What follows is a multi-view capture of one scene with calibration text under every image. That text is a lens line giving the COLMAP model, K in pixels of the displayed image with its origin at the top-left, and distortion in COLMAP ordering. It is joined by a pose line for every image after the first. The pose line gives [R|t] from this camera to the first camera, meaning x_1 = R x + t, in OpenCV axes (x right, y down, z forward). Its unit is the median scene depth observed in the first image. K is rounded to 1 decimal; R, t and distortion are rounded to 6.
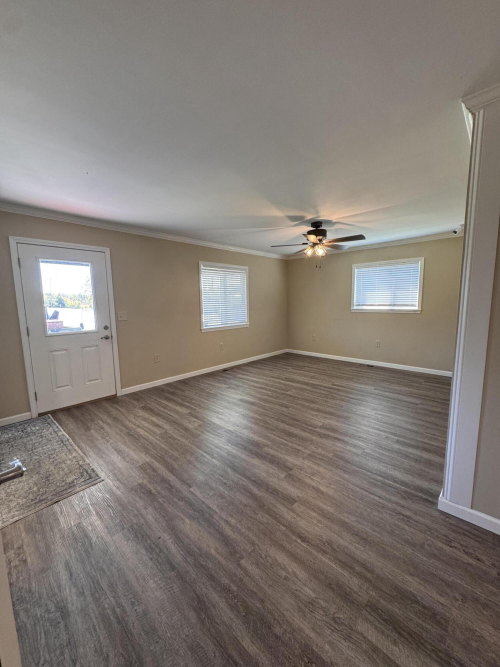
lens RADIAL K [[265.1, 0, 250.0], [0, 265.1, 333.5], [0, 0, 1]] dist [-0.002006, 0.000015]
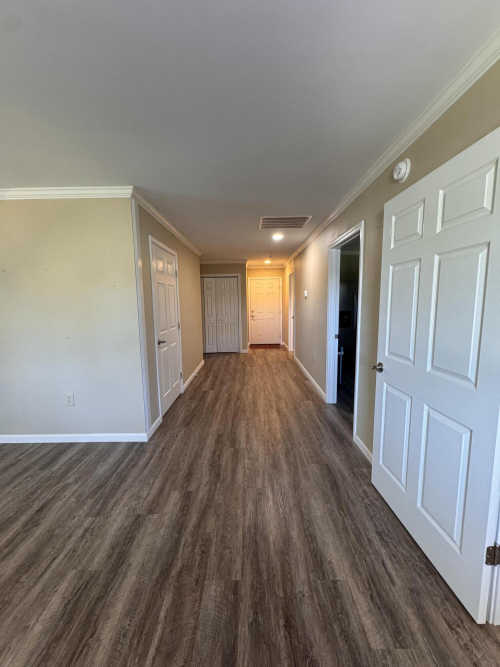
lens RADIAL K [[265.1, 0, 250.0], [0, 265.1, 333.5], [0, 0, 1]] dist [-0.002006, 0.000015]
pose [[-0.684611, -0.062199, 0.726250, -0.782085], [0.116158, 0.974310, 0.192942, -0.183074], [-0.719594, 0.216450, -0.659798, 1.439448]]
